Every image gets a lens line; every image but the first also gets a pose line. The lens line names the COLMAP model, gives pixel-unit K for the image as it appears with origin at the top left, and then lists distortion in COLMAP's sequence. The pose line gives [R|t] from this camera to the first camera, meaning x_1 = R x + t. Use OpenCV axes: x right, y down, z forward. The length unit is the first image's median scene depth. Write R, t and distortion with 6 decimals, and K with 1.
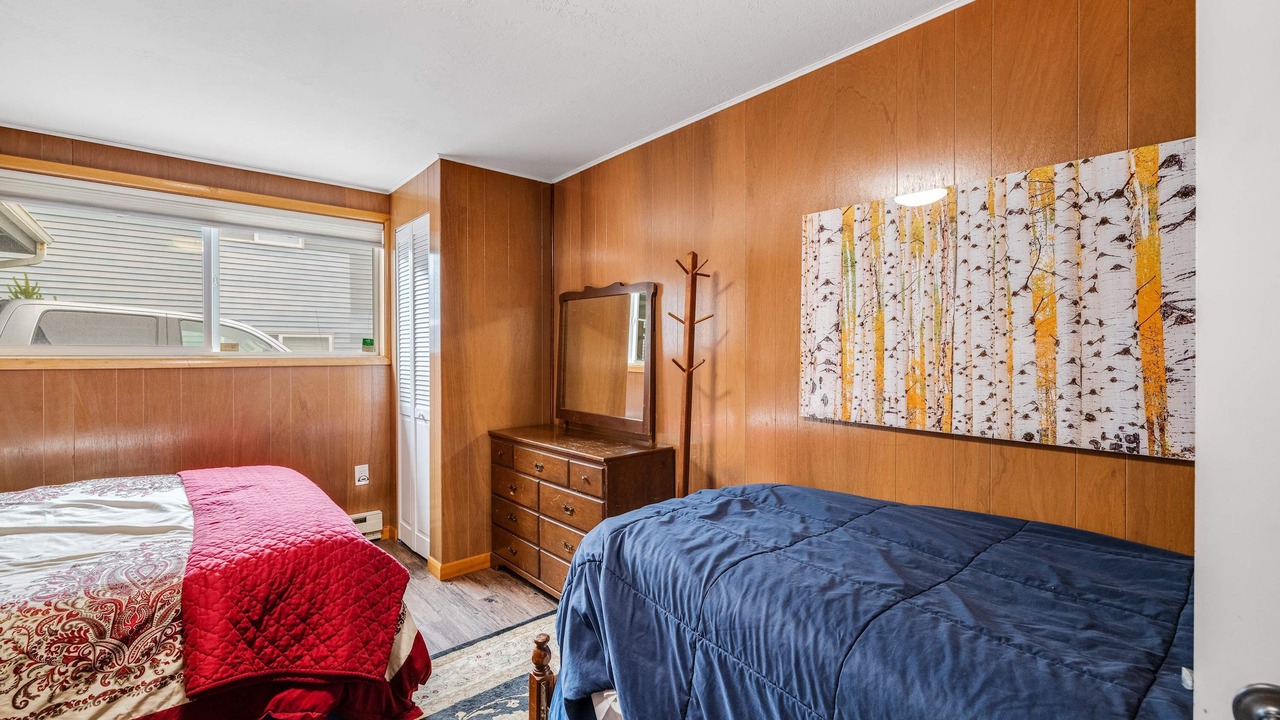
lens RADIAL K [[543.6, 0, 642.4], [0, 543.6, 355.5], [0, 0, 1]] dist [-0.001080, -0.000487]
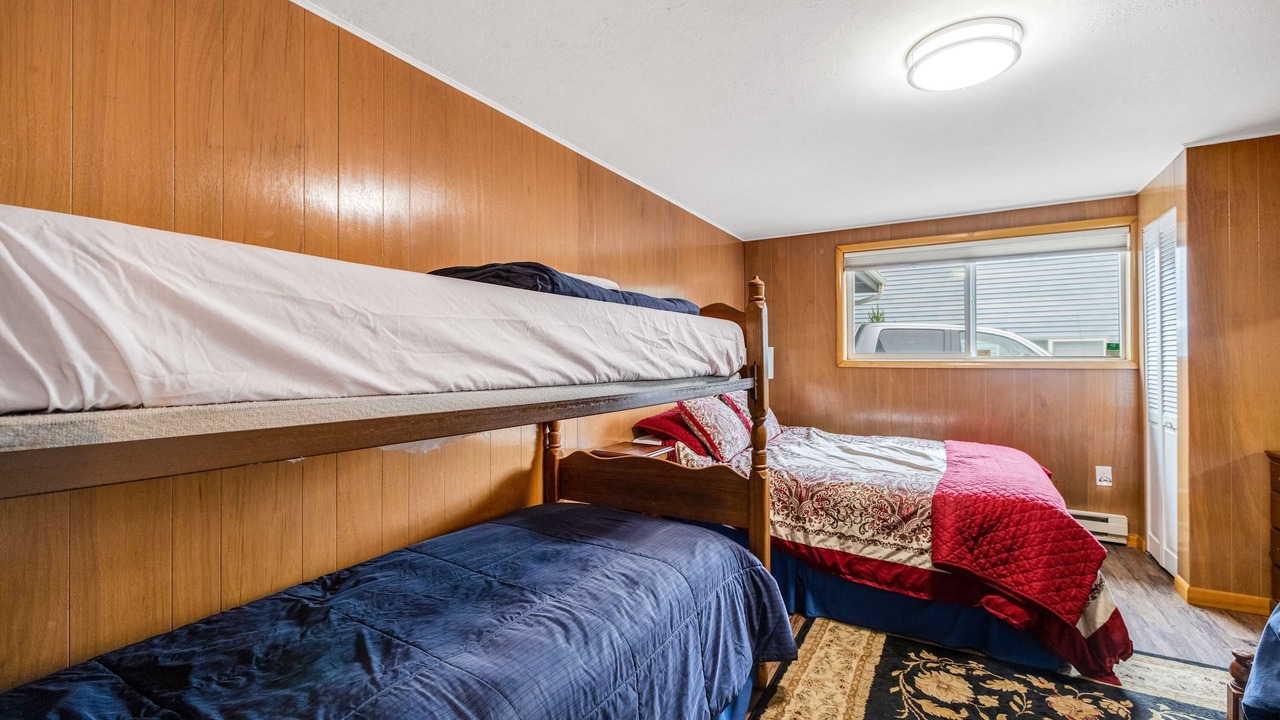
lens RADIAL K [[543.6, 0, 642.4], [0, 543.6, 355.5], [0, 0, 1]] dist [-0.001080, -0.000487]
pose [[0.308453, -0.005540, -0.951223, 0.336387], [-0.002571, 0.999975, -0.006657, 0.002006], [0.951236, 0.004499, 0.308431, -0.257474]]
